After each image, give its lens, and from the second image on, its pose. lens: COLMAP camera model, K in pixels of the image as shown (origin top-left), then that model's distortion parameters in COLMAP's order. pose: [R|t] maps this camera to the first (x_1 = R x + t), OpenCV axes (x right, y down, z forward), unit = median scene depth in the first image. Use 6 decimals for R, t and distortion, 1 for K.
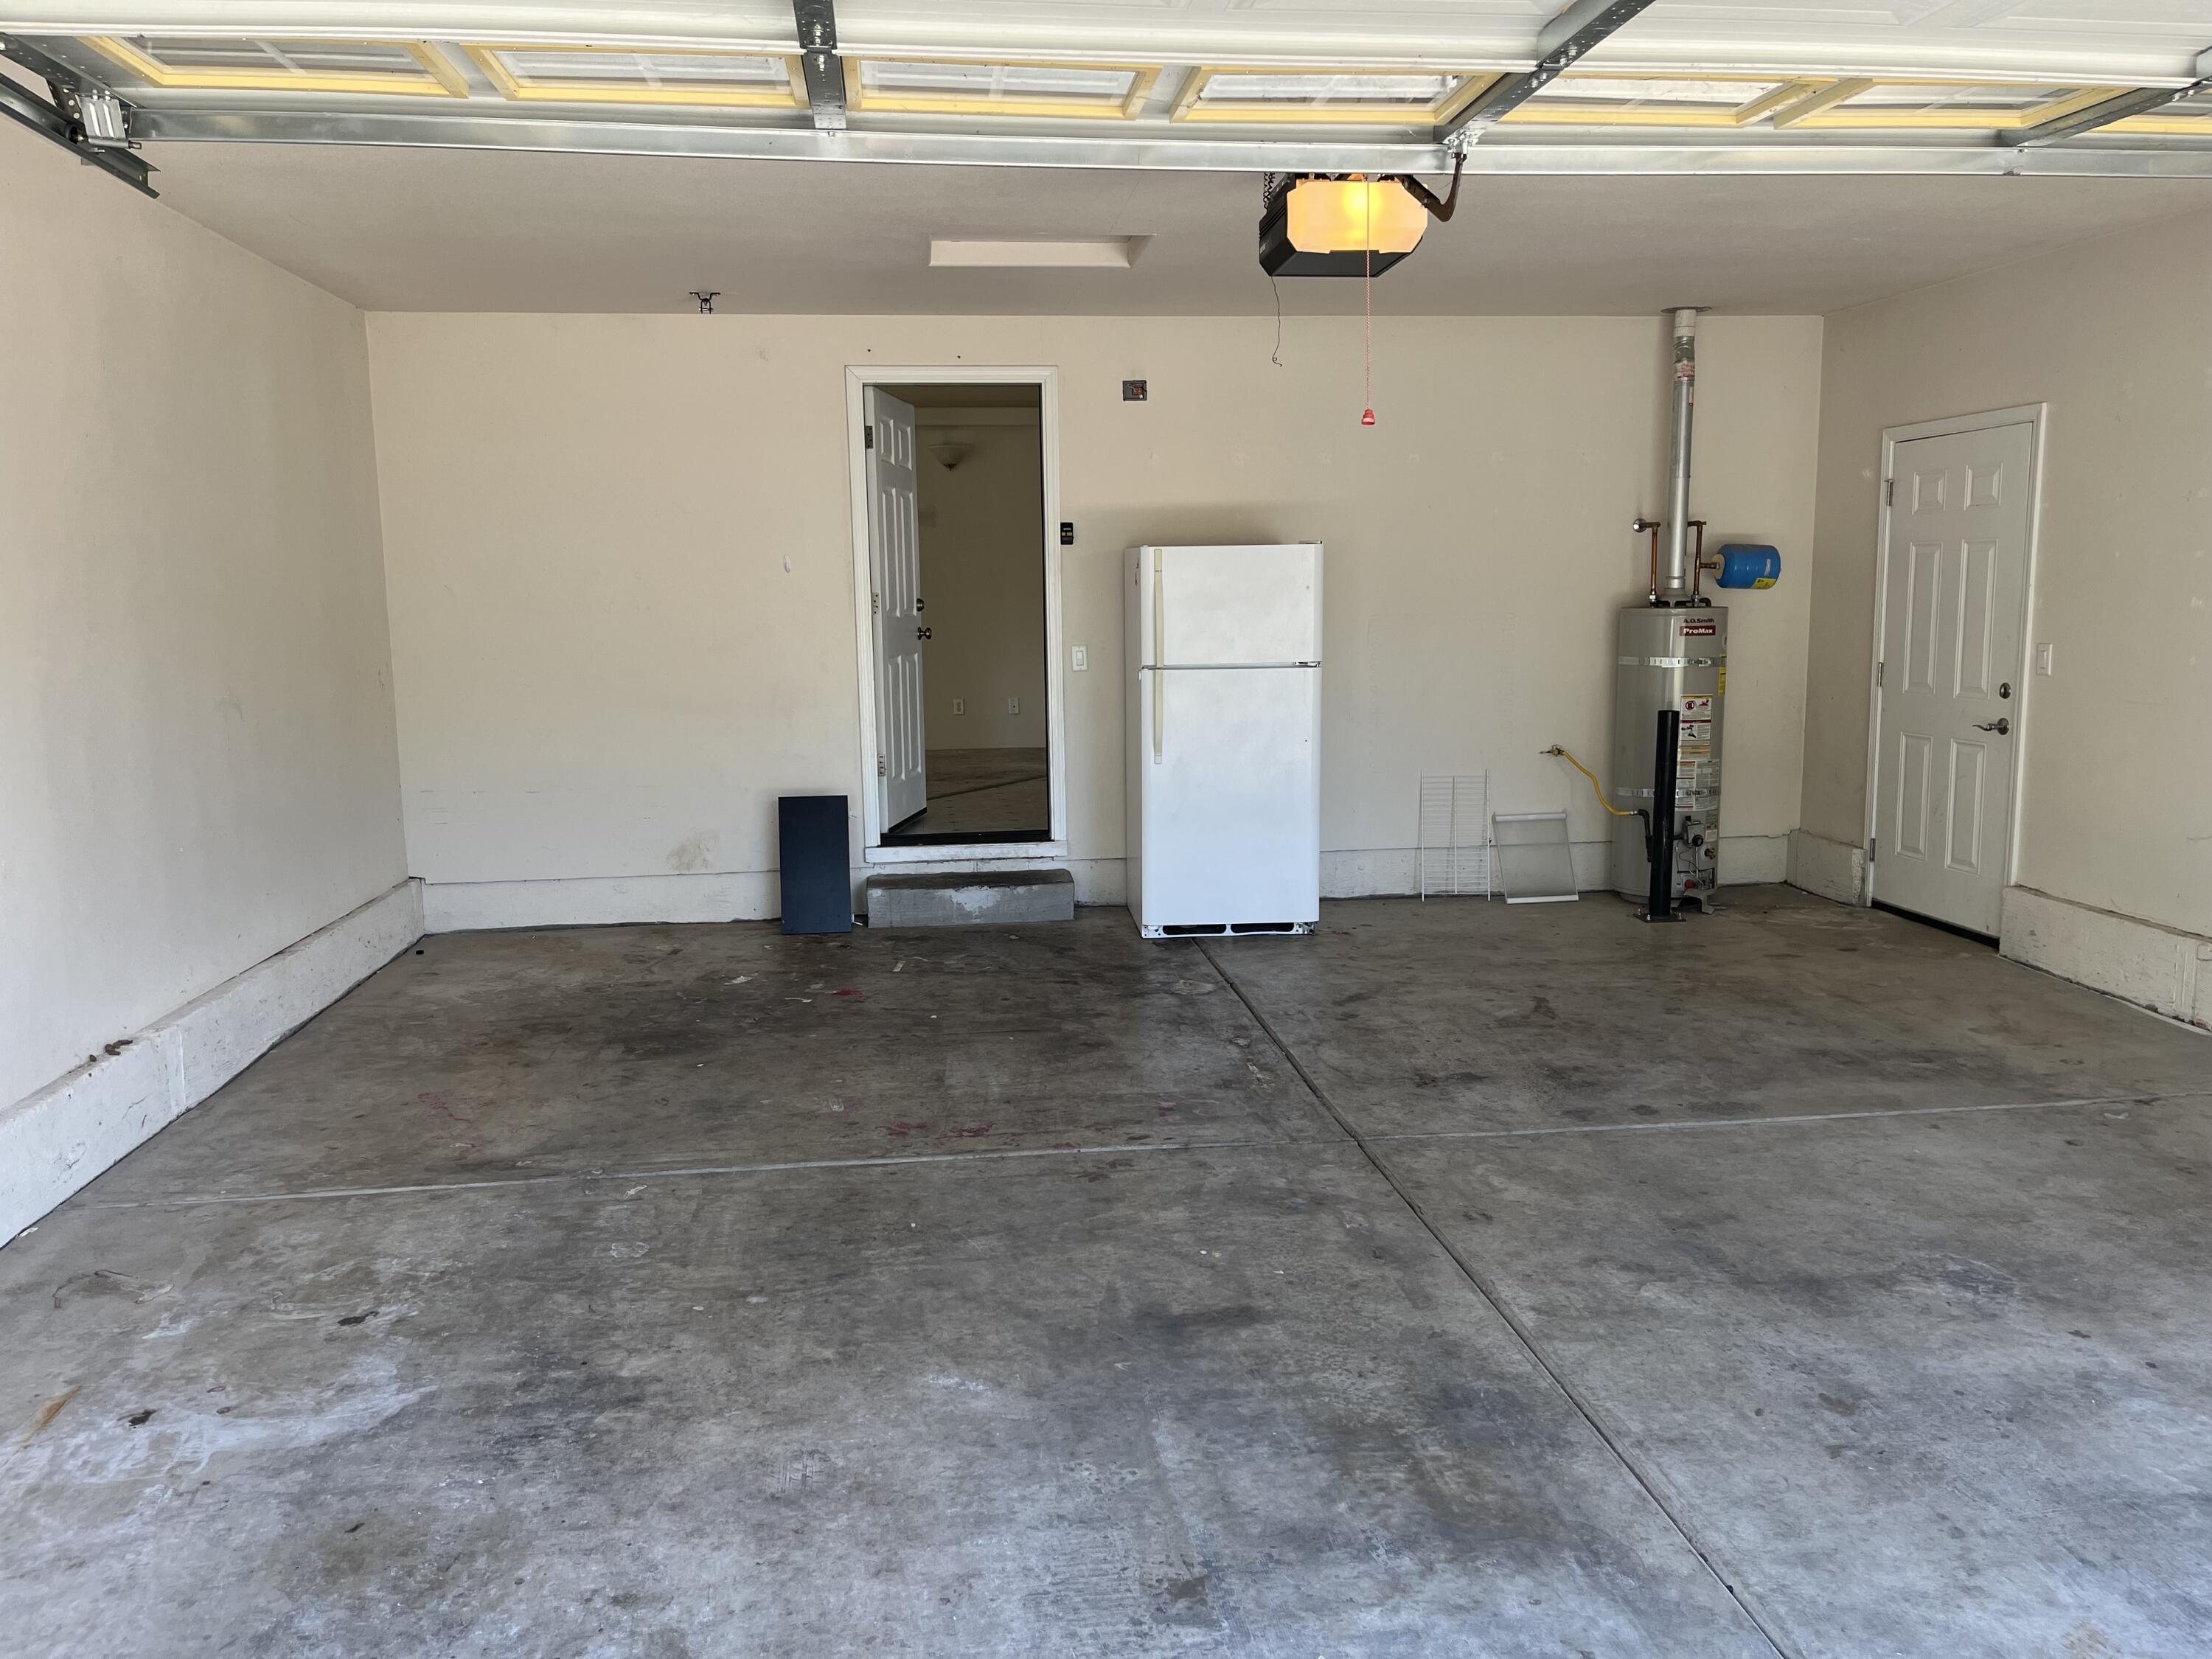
lens RADIAL K [[1662.2, 0, 1116.9], [0, 1662.2, 826.2], [0, 0, 1]] dist [0.082405, -0.121519]
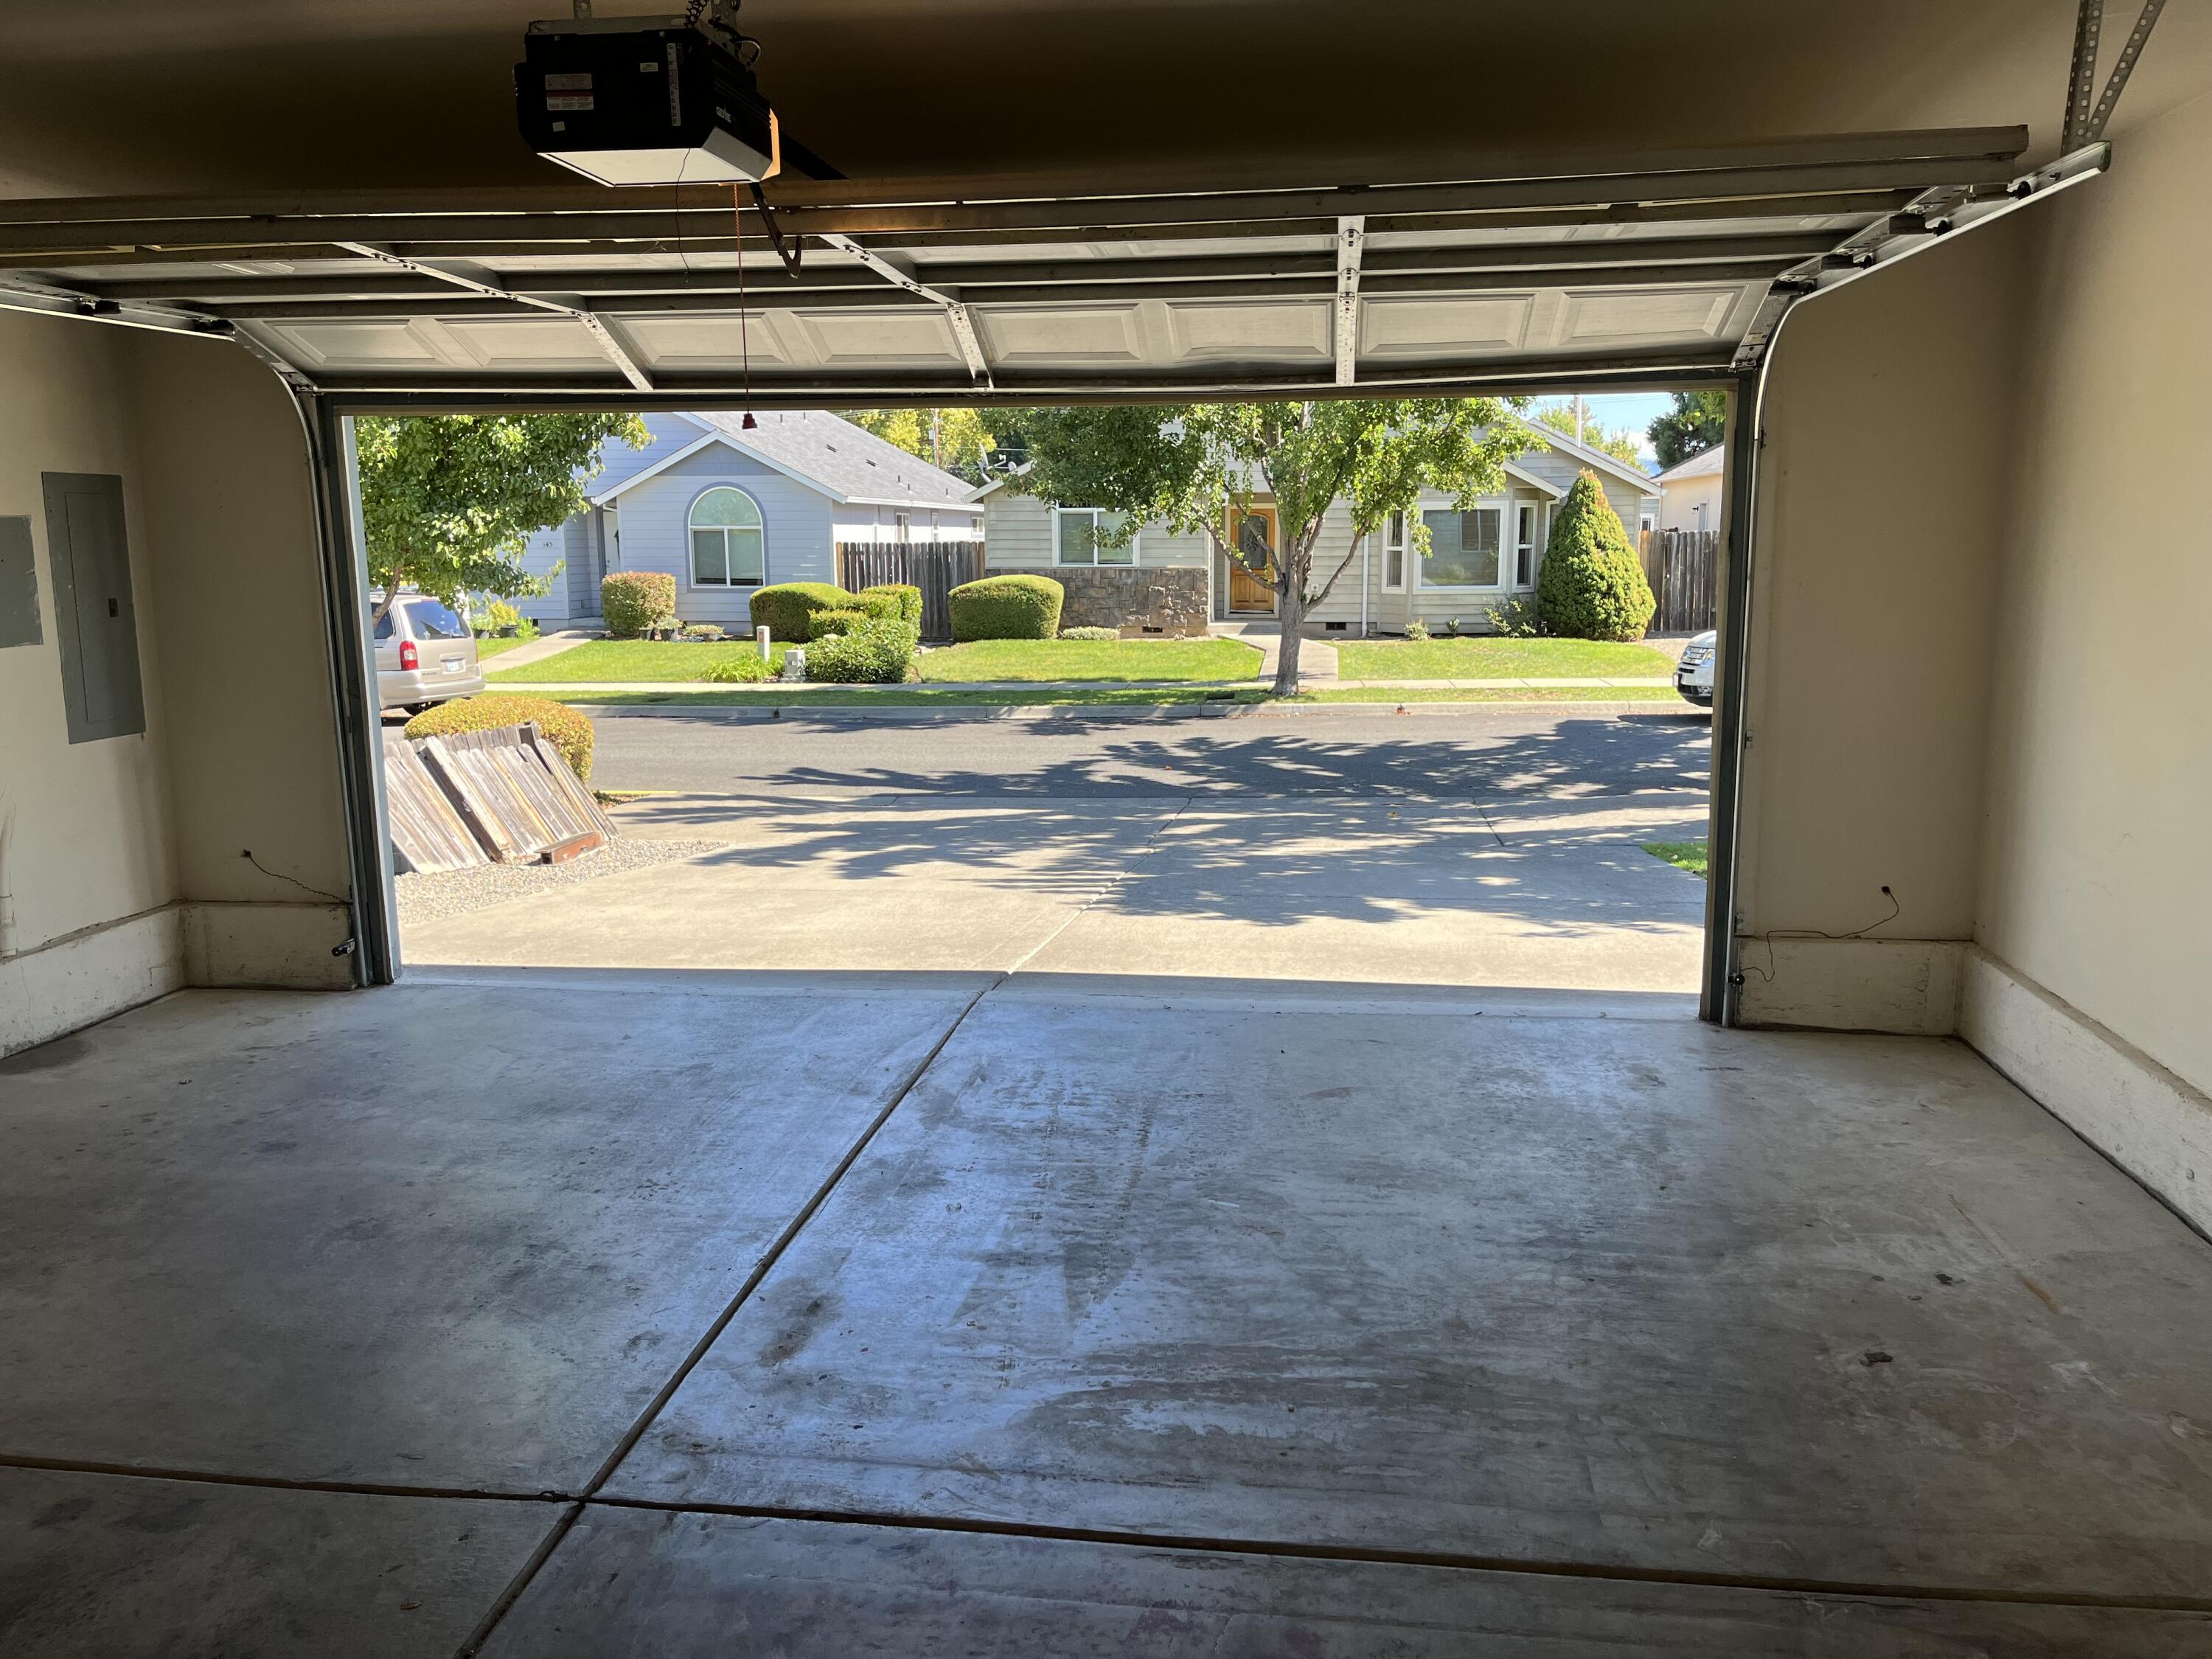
lens RADIAL K [[1672.5, 0, 1106.0], [0, 1672.5, 829.5], [0, 0, 1]] dist [0.076299, -0.104505]
pose [[-0.965488, -0.024060, 0.259335, -0.197259], [0.056591, 0.952556, 0.299056, -0.223216], [-0.254227, 0.303411, -0.918320, 1.384645]]
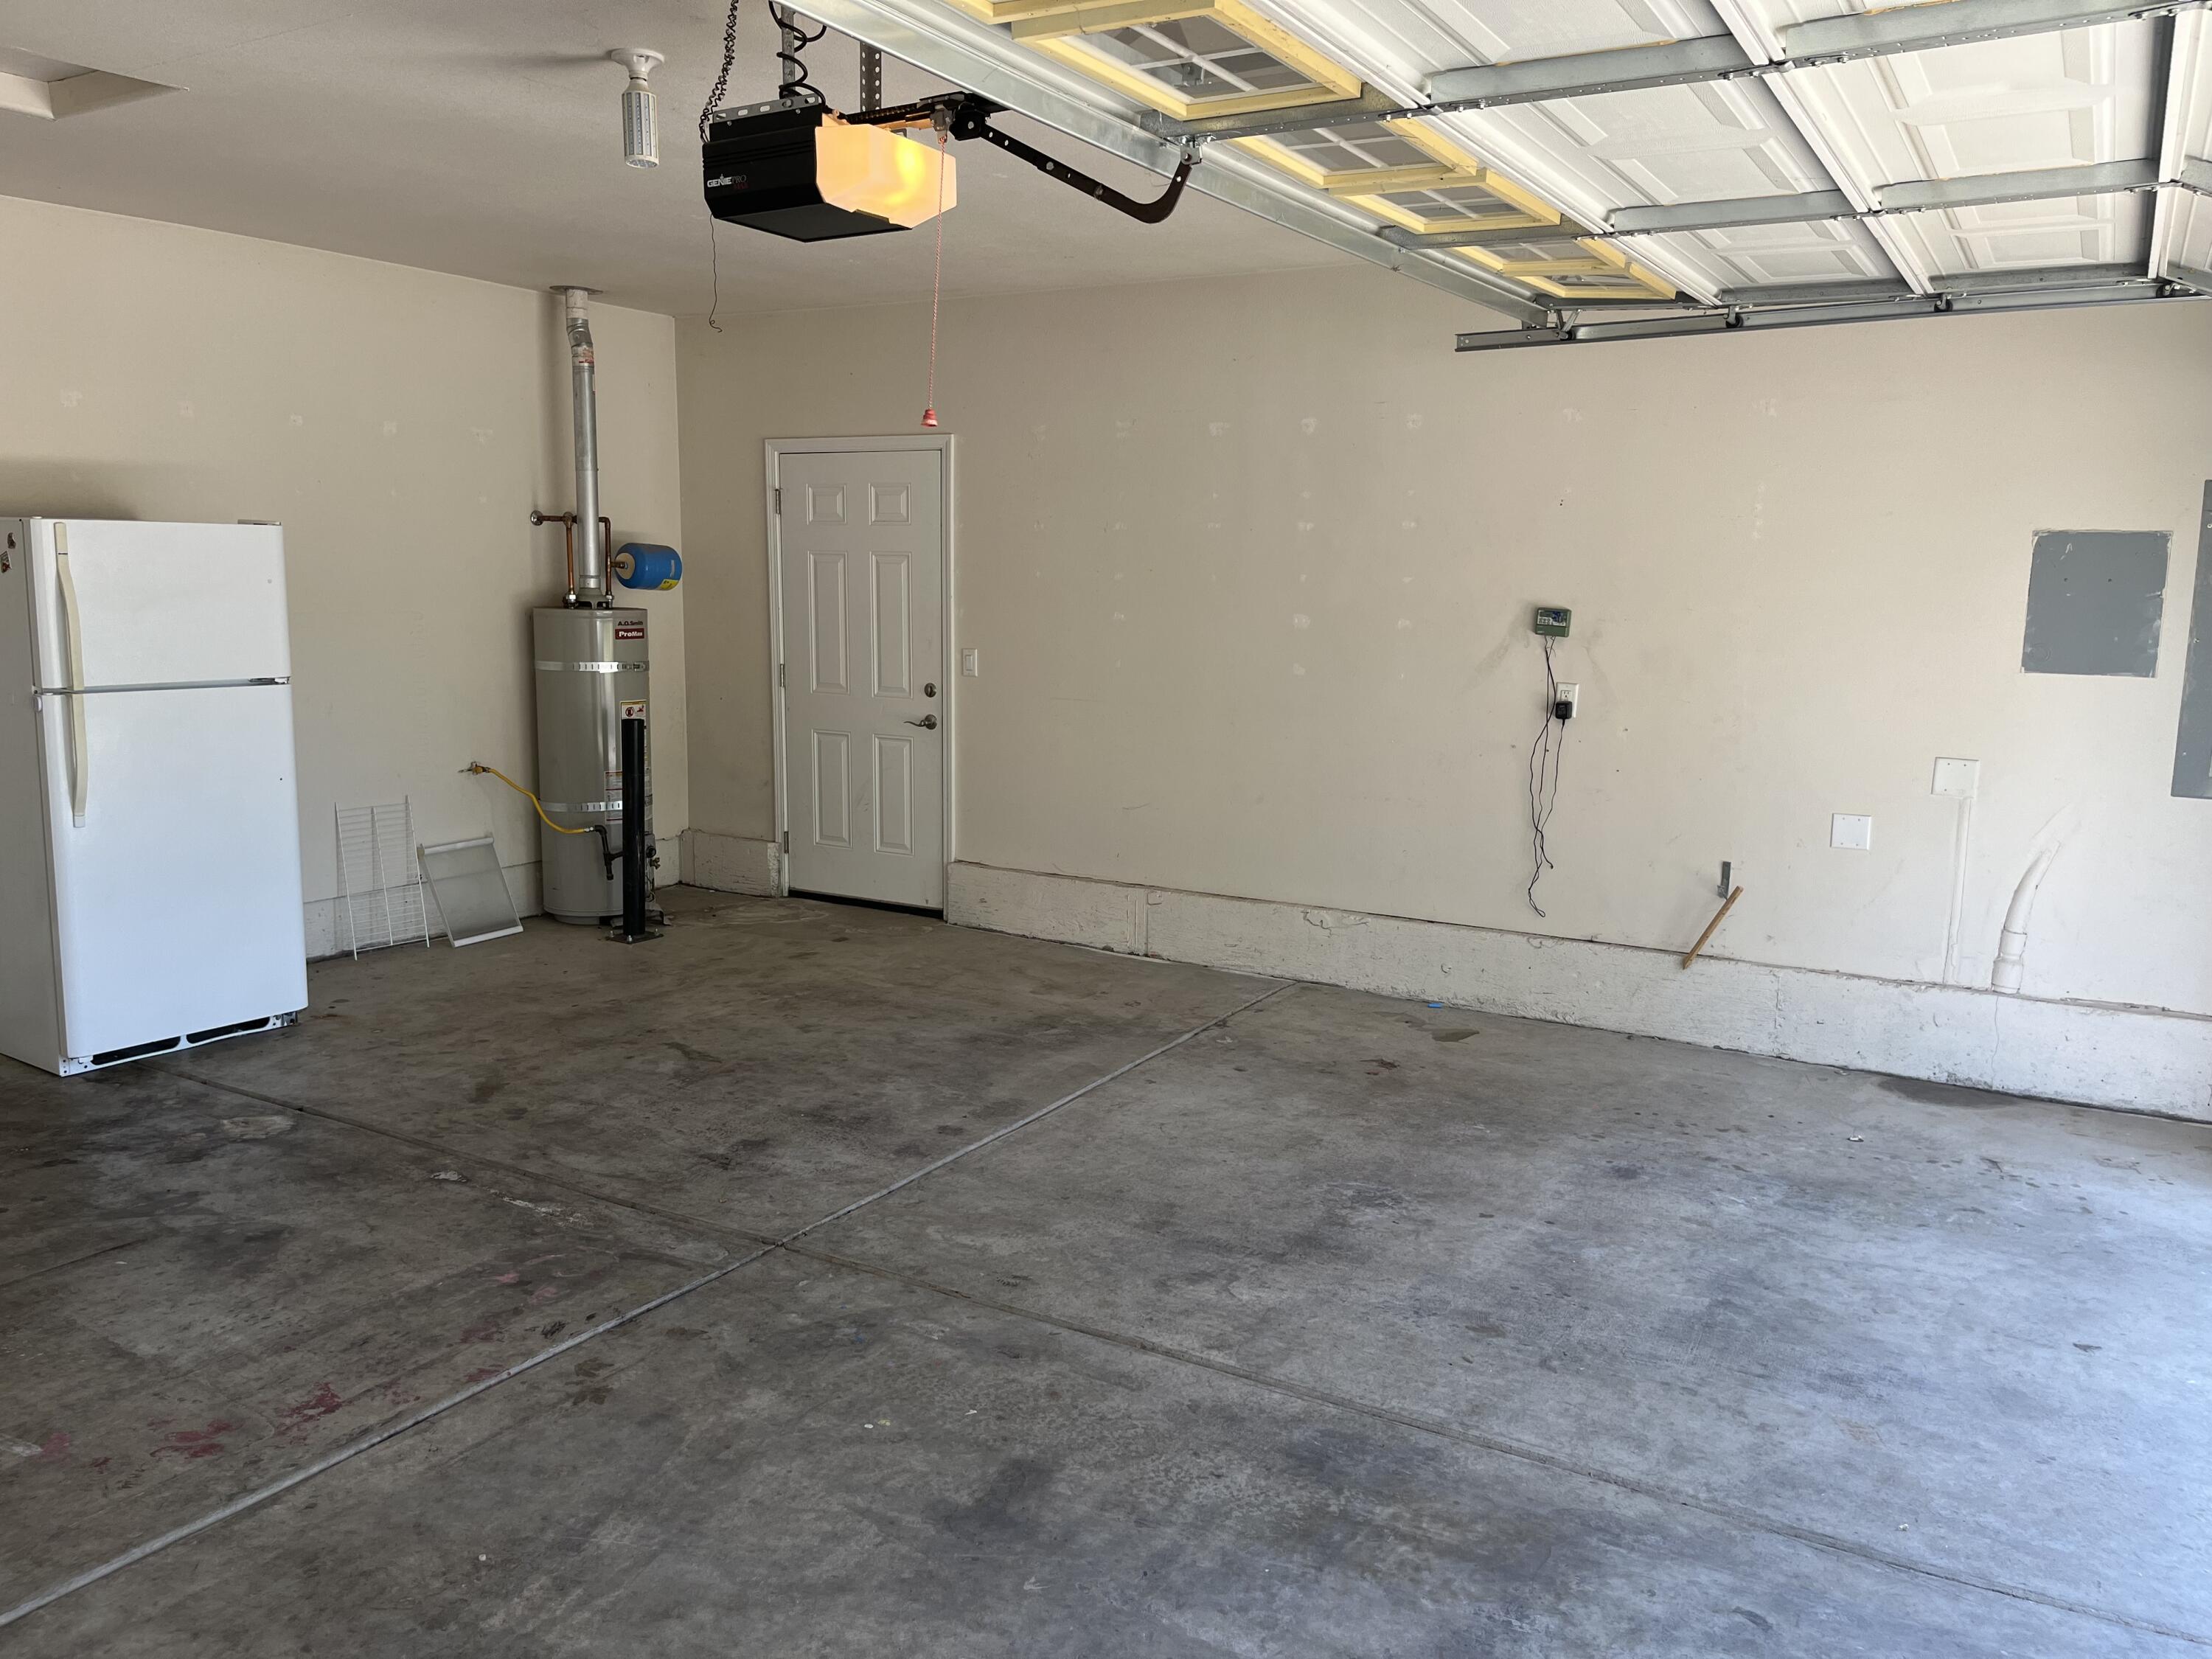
lens RADIAL K [[1672.5, 0, 1106.0], [0, 1672.5, 829.5], [0, 0, 1]] dist [0.076299, -0.104505]
pose [[0.612529, -0.099708, 0.784134, -0.390121], [0.088220, 0.994438, 0.057536, -0.057000], [-0.785509, 0.033934, 0.617919, 0.307106]]
